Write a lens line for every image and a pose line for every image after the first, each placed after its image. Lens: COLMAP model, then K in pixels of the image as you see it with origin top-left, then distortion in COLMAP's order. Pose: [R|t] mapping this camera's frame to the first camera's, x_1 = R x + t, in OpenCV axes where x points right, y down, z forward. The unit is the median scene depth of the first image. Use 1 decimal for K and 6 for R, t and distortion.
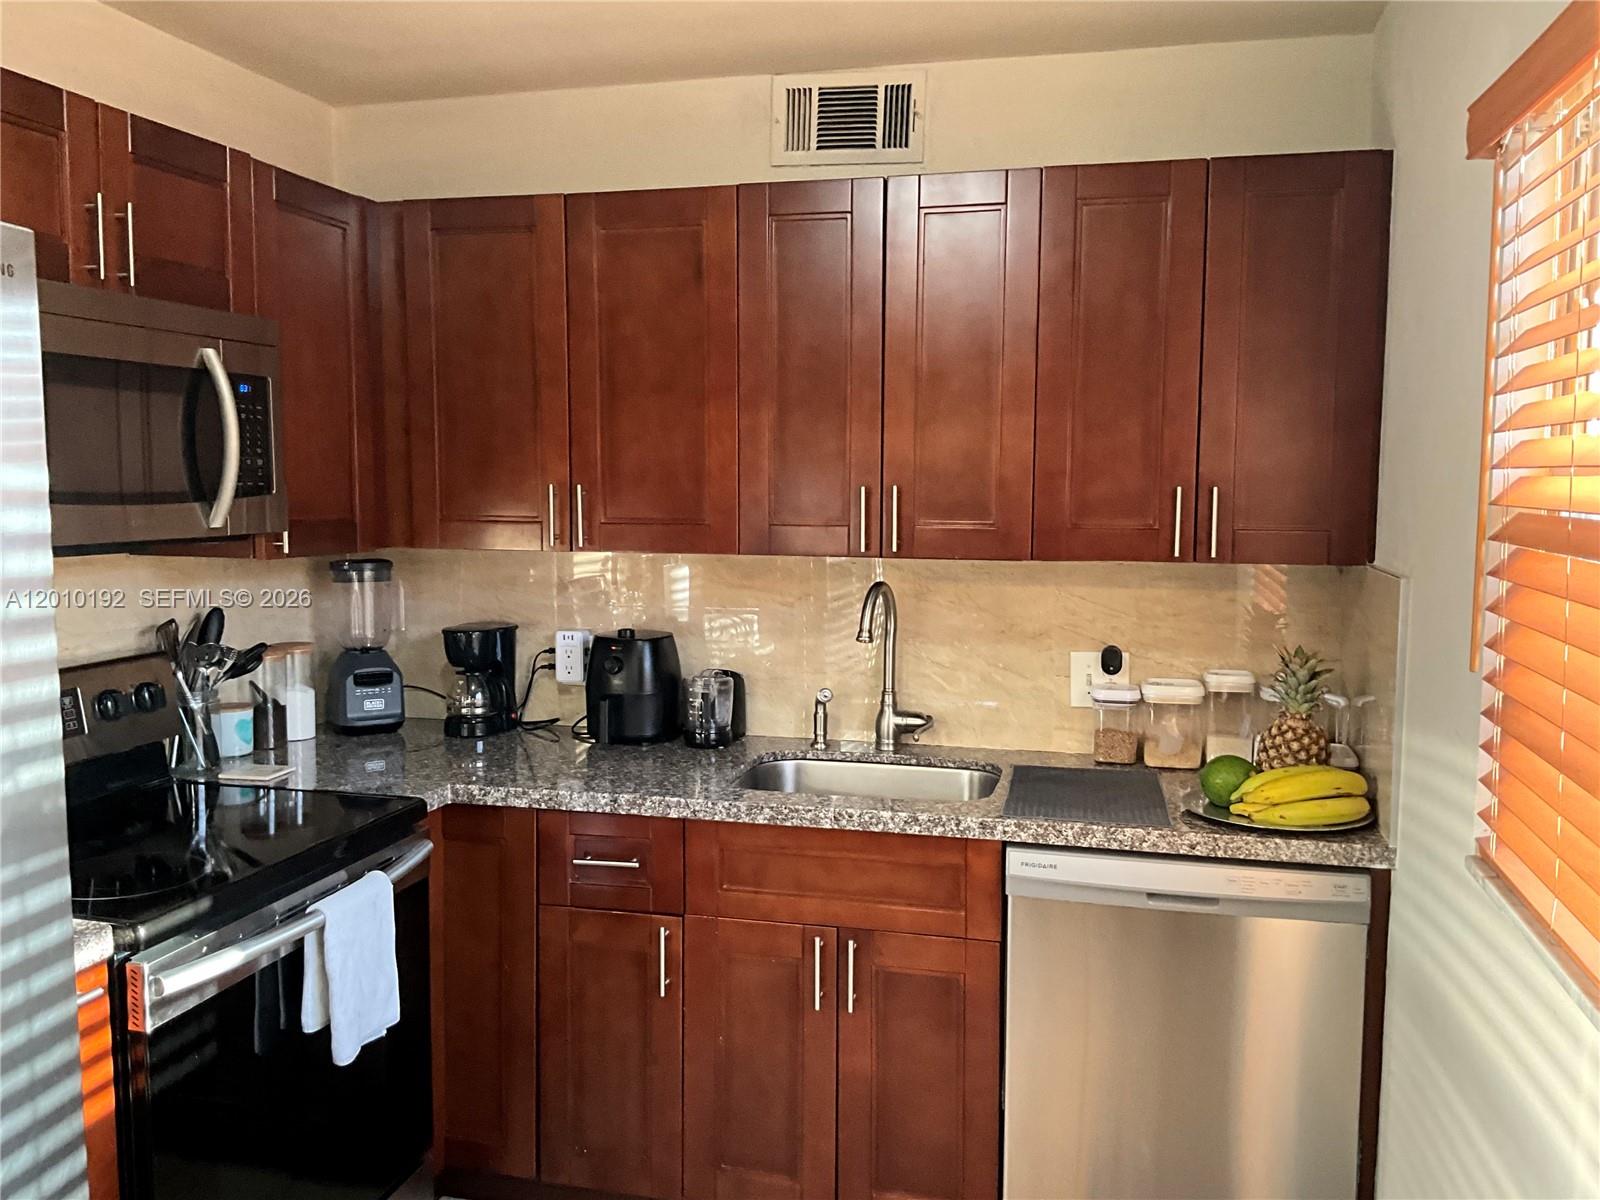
lens RADIAL K [[1338.2, 0, 800.0], [0, 1338.2, 600.0], [0, 0, 1]] dist [0.127157, -0.193413]
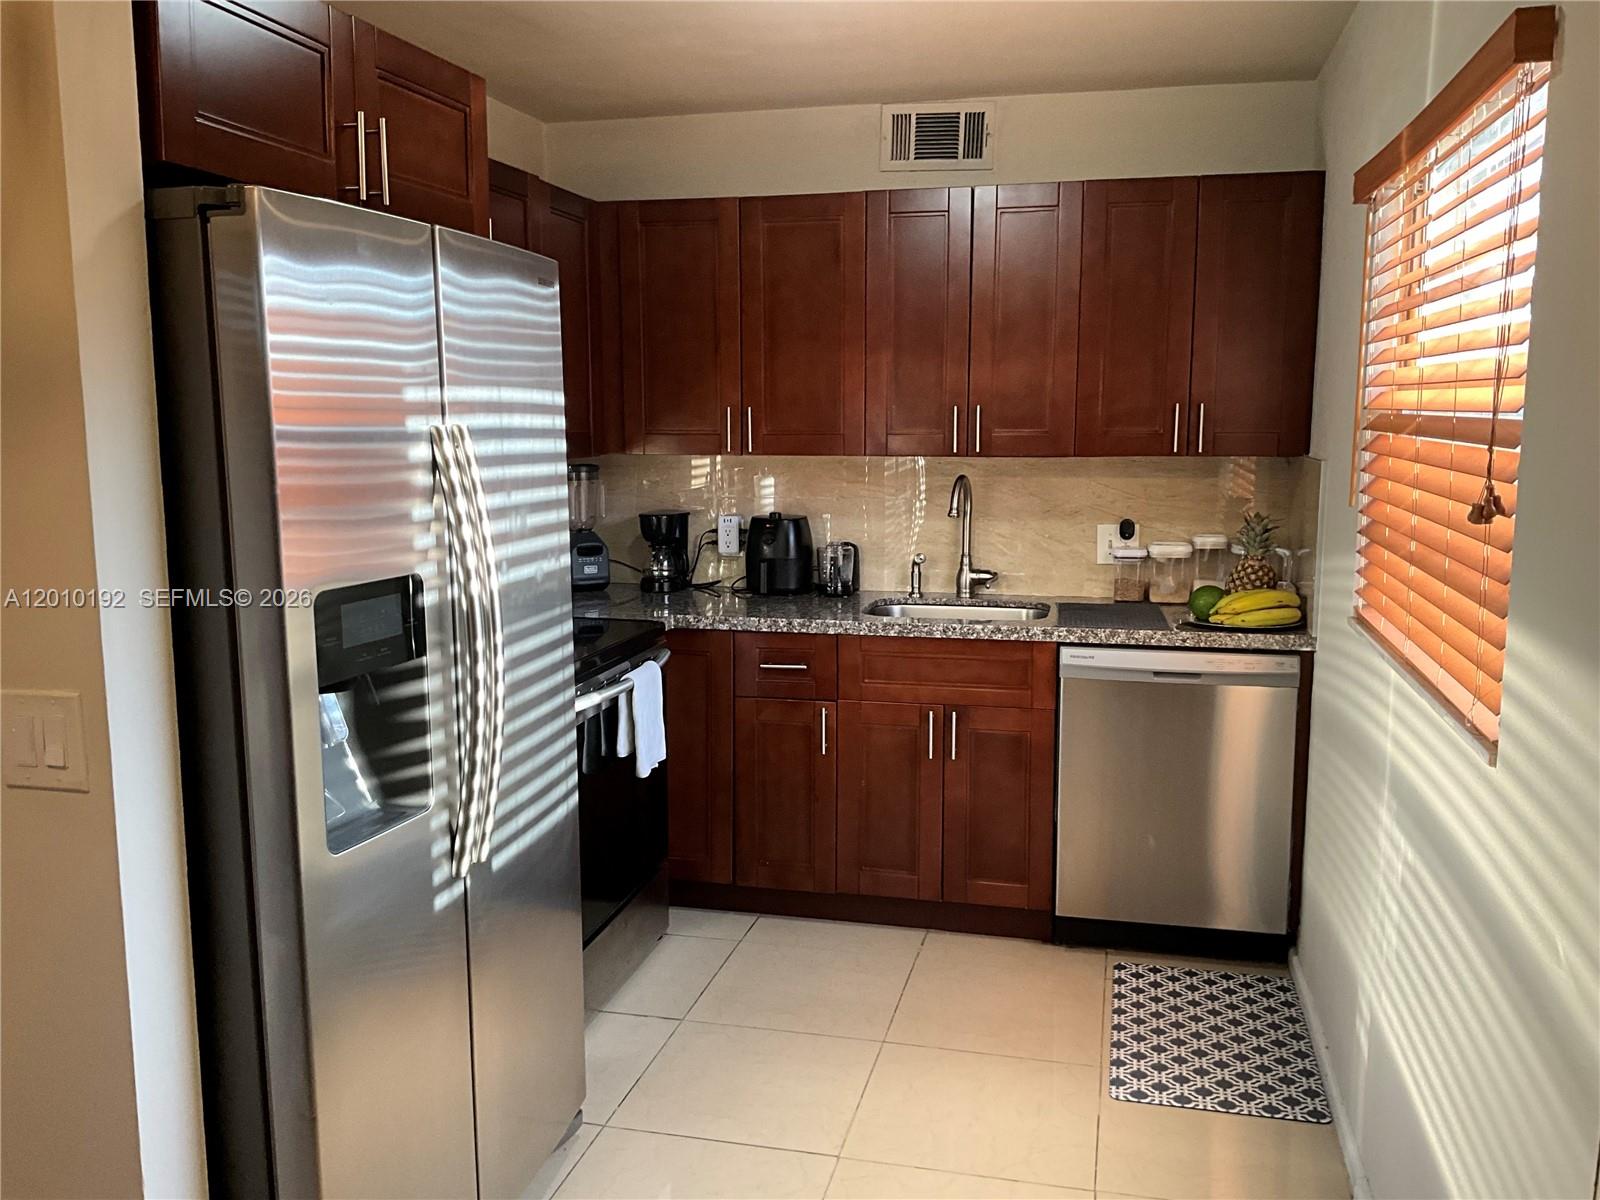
lens RADIAL K [[1361.4, 0, 800.0], [0, 1361.4, 600.0], [0, 0, 1]] dist [0.124876, -0.002814]
pose [[0.999832, -0.008539, 0.016241, -0.145077], [0.007749, 0.998812, 0.048104, 0.050393], [-0.016632, -0.047970, 0.998710, -0.465230]]
